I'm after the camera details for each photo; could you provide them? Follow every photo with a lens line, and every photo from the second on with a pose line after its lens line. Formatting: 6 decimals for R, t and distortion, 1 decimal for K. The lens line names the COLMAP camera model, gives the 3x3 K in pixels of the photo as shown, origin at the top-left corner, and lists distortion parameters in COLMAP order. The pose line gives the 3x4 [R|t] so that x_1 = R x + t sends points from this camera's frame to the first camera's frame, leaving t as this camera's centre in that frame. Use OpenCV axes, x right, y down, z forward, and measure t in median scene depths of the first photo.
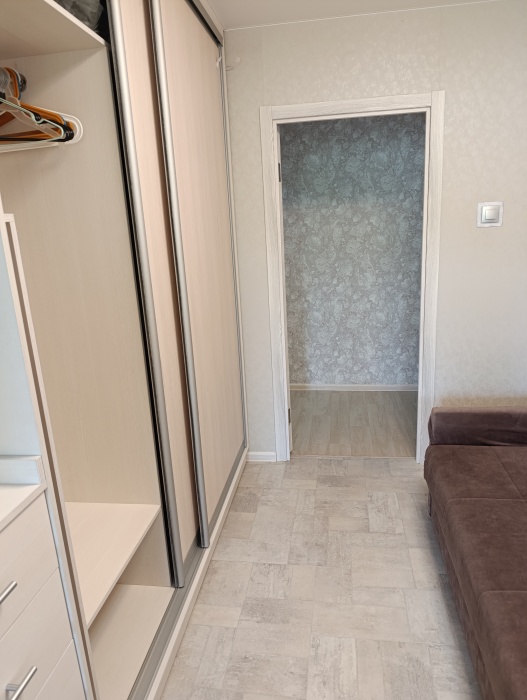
lens RADIAL K [[479.9, 0, 267.9], [0, 479.9, 345.6], [0, 0, 1]] dist [0.025350, -0.036447]
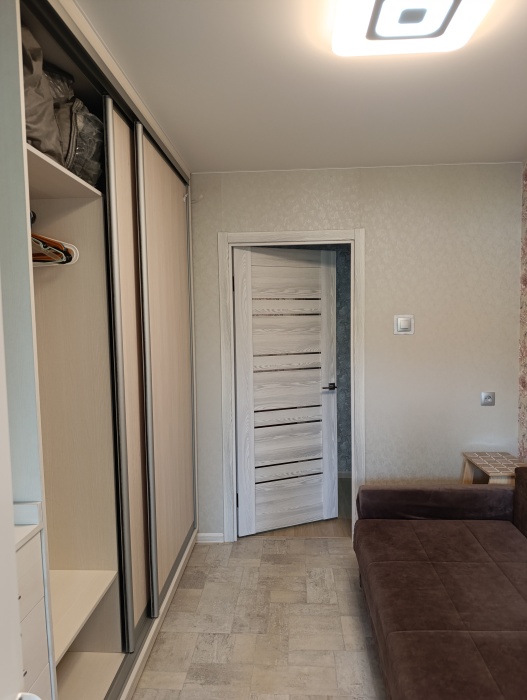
lens RADIAL K [[479.9, 0, 264.1], [0, 479.9, 354.4], [0, 0, 1]] dist [0.025350, -0.036447]
pose [[0.996007, 0.027641, 0.084890, 0.005788], [-0.012493, 0.984659, -0.174044, 0.022119], [-0.088398, 0.172289, 0.981072, -0.172452]]
